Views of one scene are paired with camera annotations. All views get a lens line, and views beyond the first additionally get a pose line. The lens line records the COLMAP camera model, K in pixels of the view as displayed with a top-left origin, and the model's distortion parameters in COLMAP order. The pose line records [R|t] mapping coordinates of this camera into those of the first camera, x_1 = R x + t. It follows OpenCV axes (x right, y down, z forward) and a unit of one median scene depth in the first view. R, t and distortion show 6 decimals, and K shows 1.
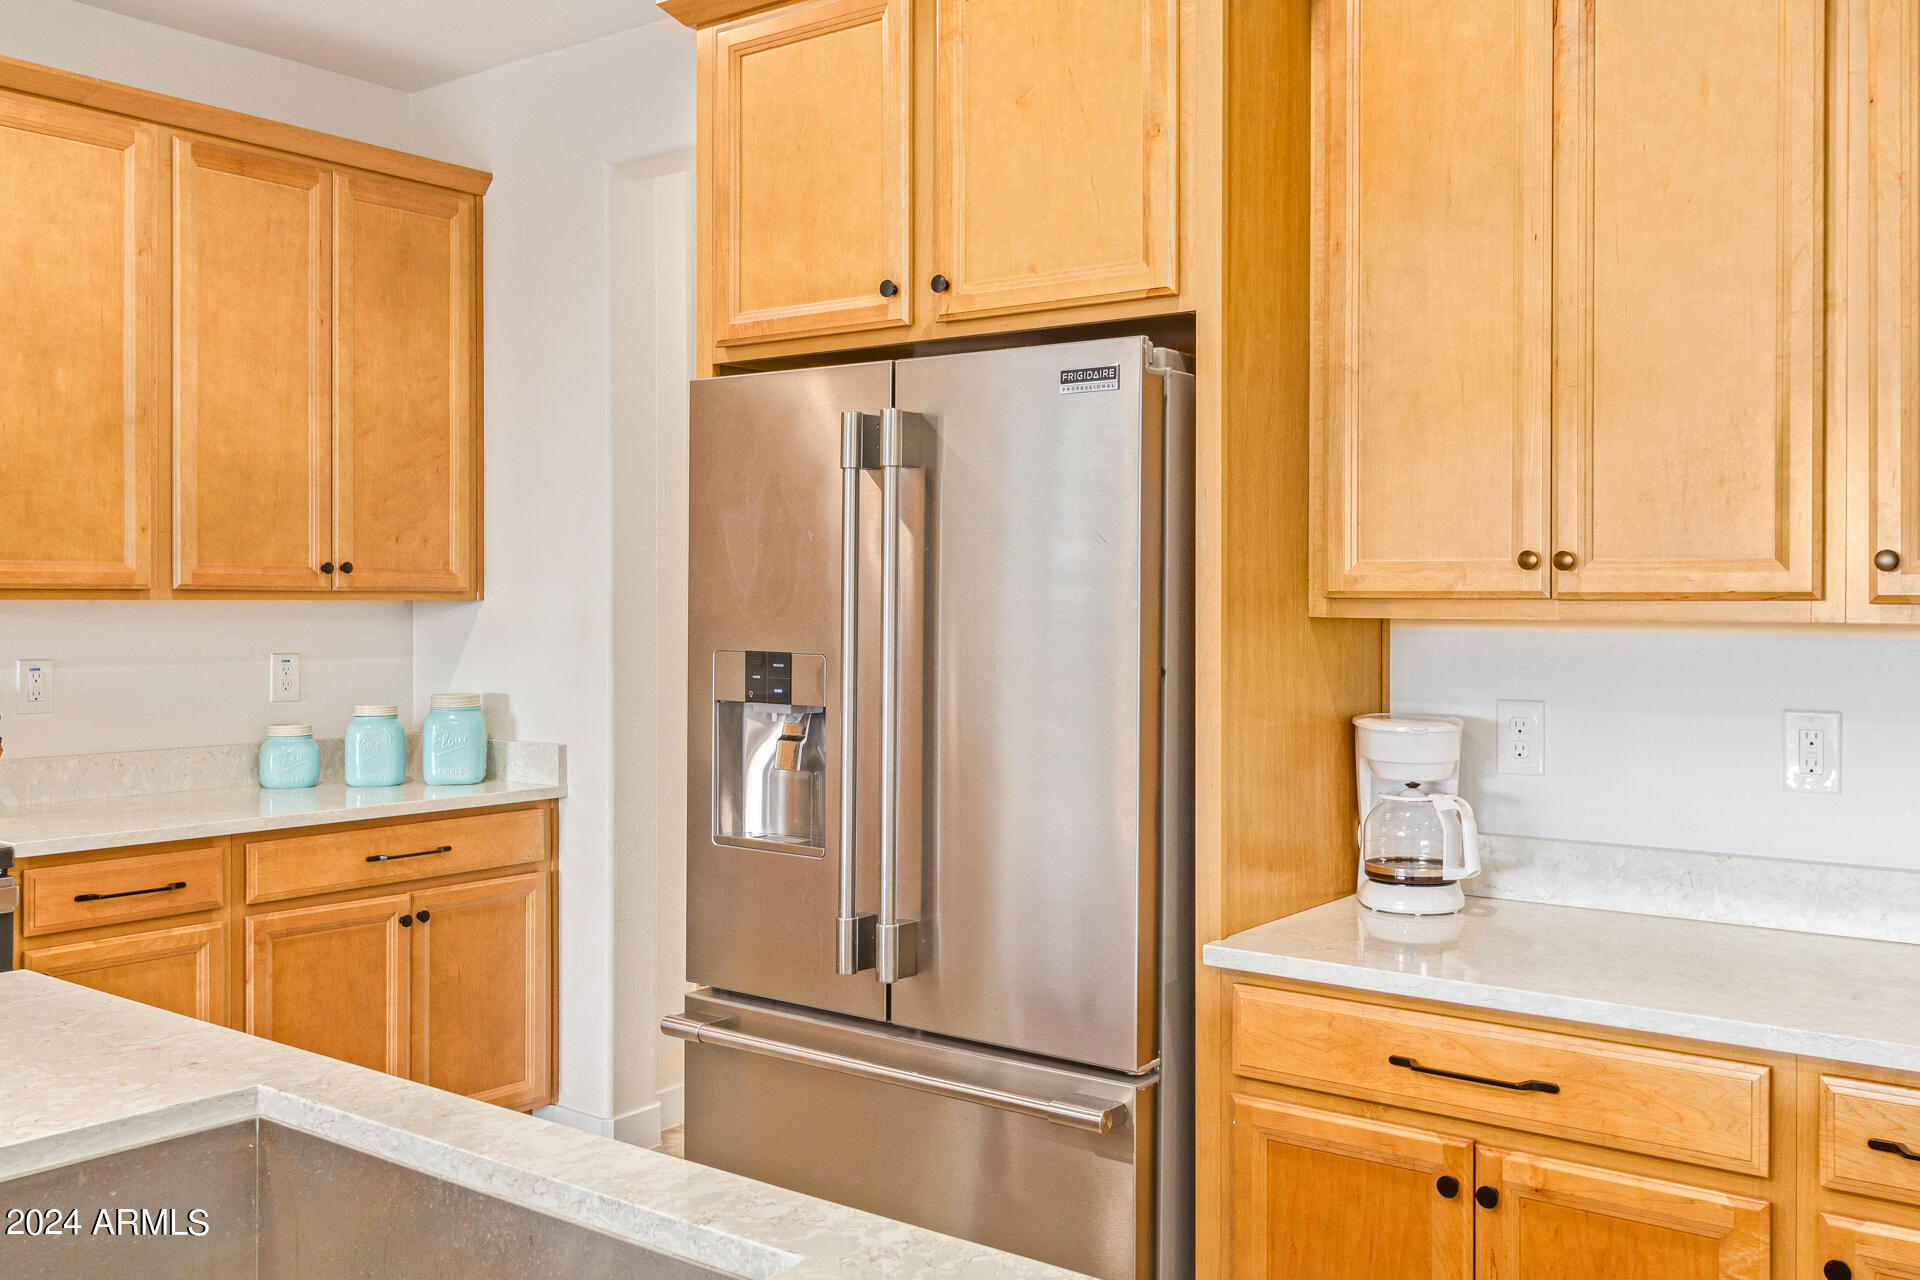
lens RADIAL K [[1723.6, 0, 959.4], [0, 1723.6, 612.0], [0, 0, 1]] dist [-0.003391, -0.004154]
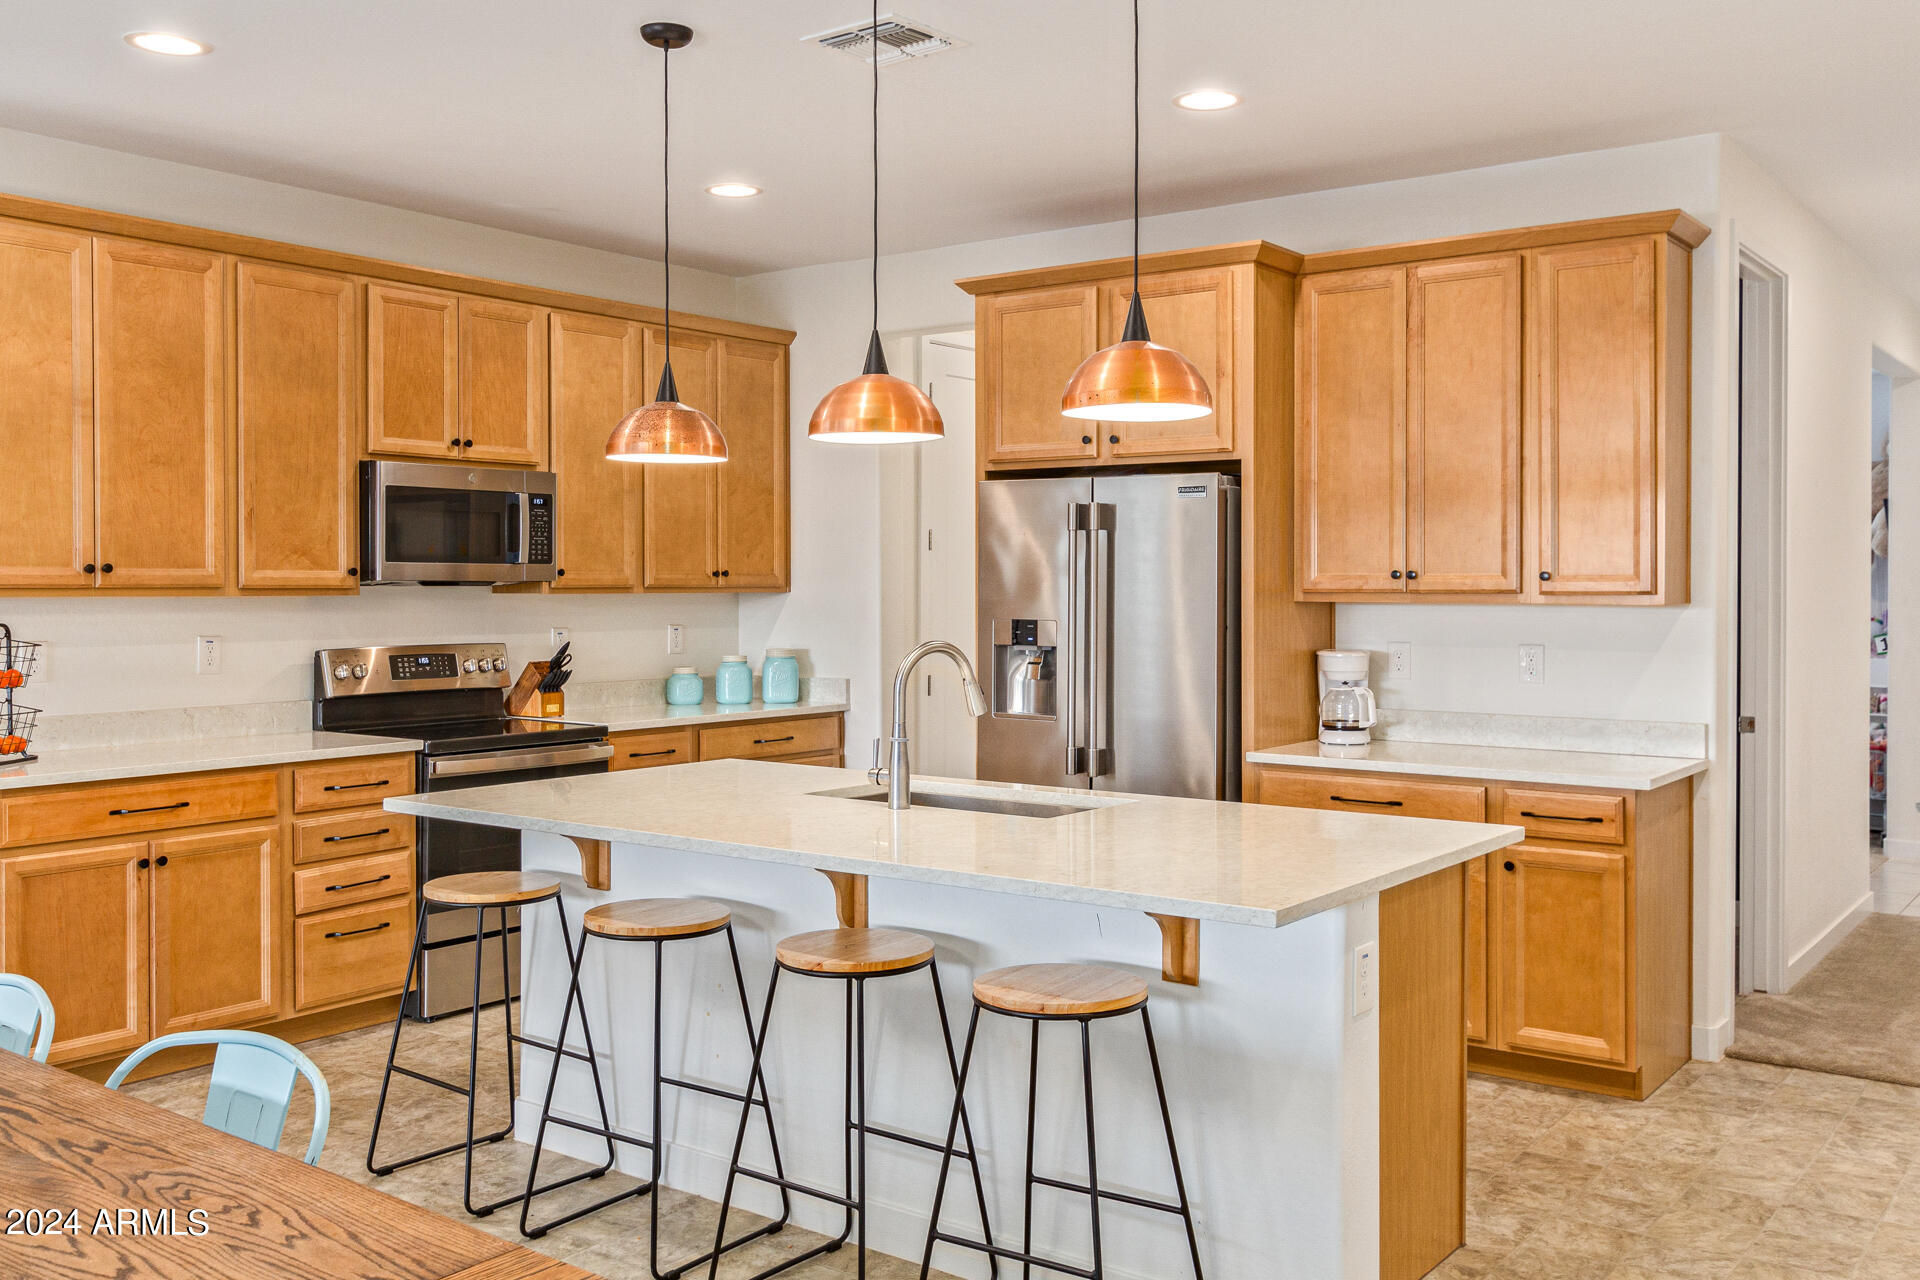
lens RADIAL K [[1697.6, 0, 959.8], [0, 1697.6, 595.8], [0, 0, 1]] dist [0.006065, -0.006549]
pose [[0.999971, -0.003750, 0.006617, -0.208304], [0.003742, 0.999992, 0.001282, -0.007633], [-0.006622, -0.001257, 0.999977, -1.015746]]
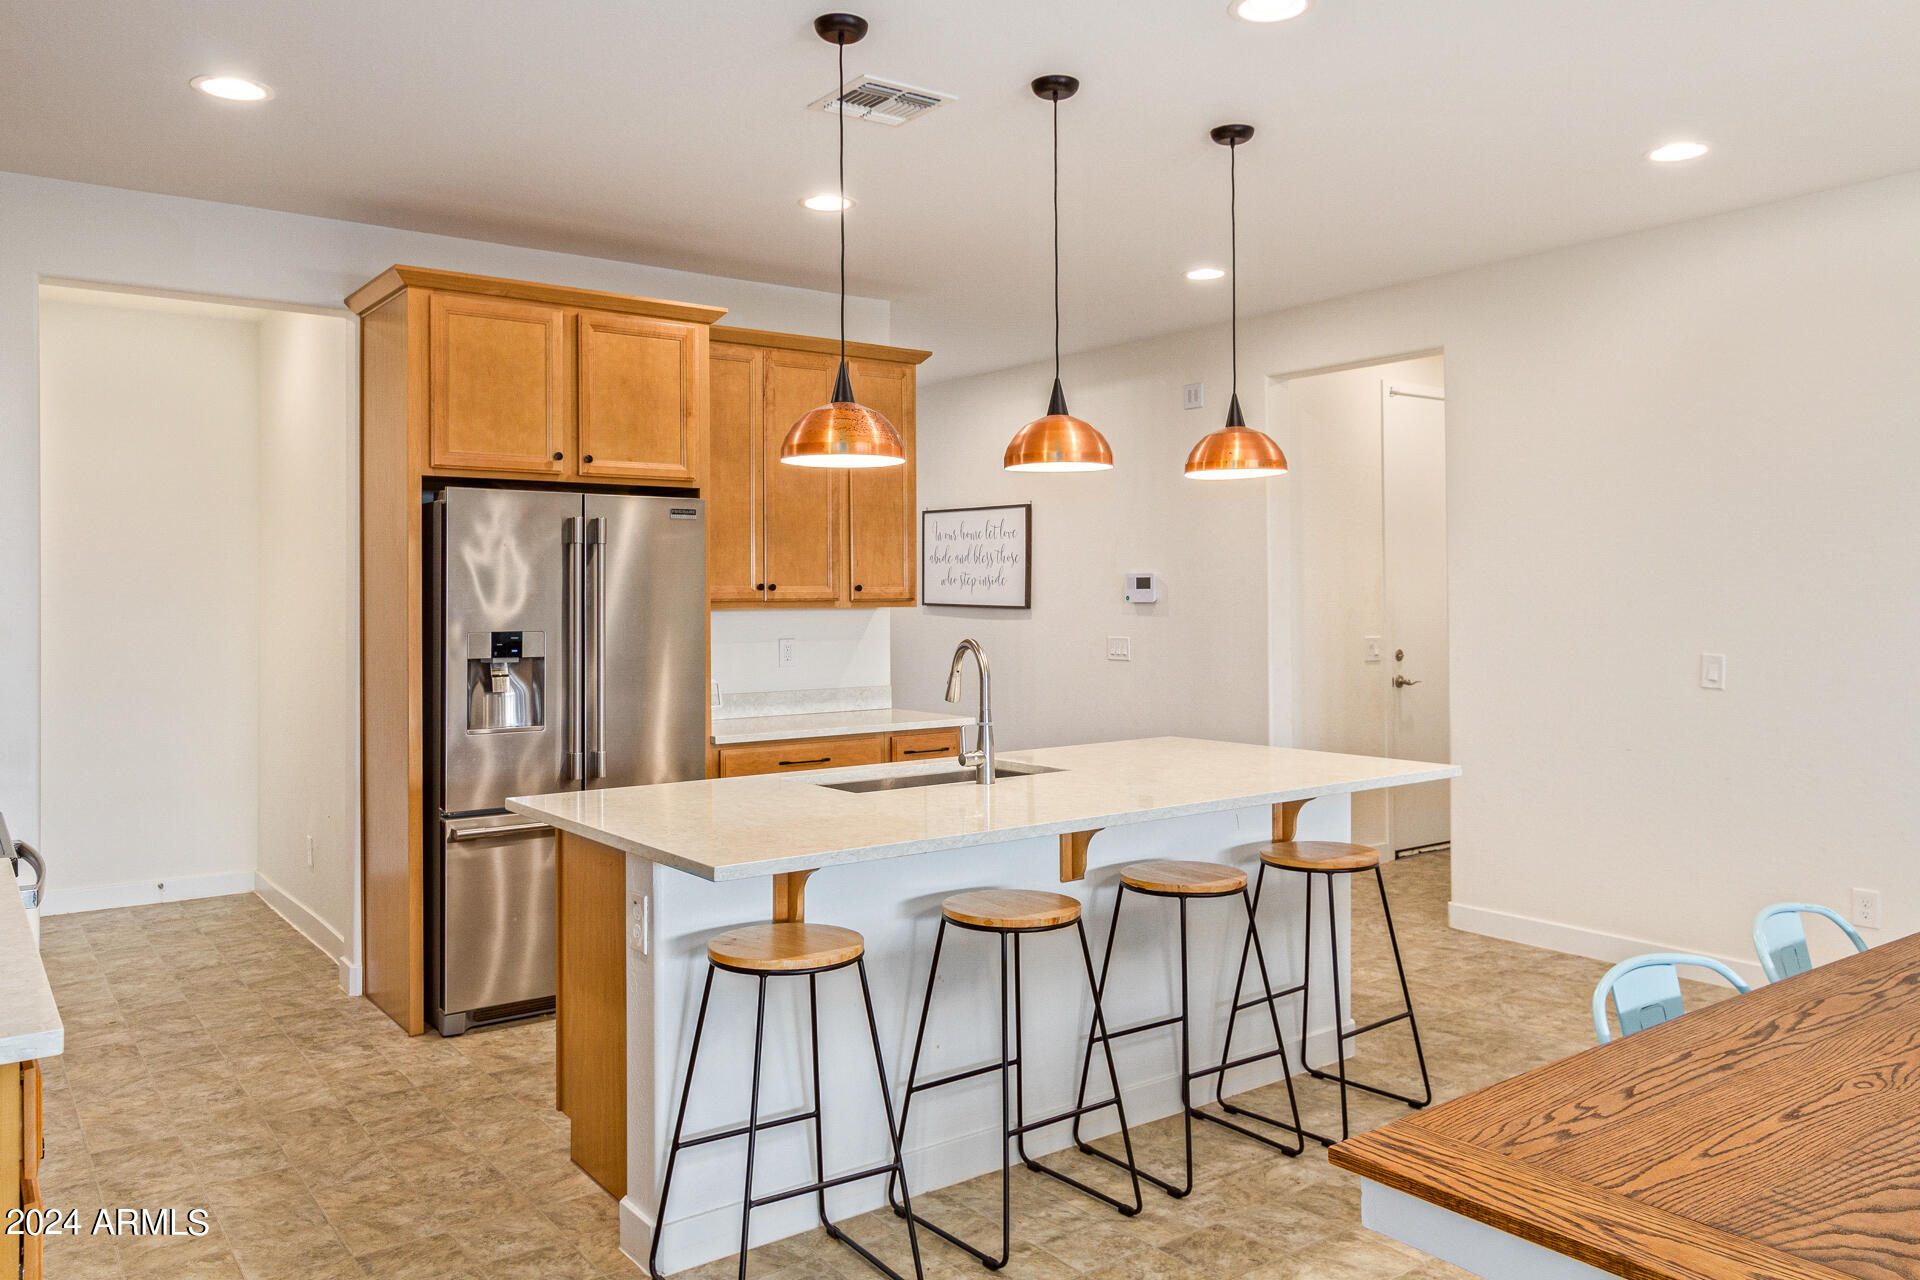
lens RADIAL K [[1394.7, 0, 959.2], [0, 1394.7, 588.8], [0, 0, 1]] dist [-0.002114, -0.044888]
pose [[0.276769, 0.000683, 0.960936, -1.569525], [0.015961, 0.999859, -0.005307, -0.009472], [-0.960804, 0.016806, 0.276719, 0.064067]]
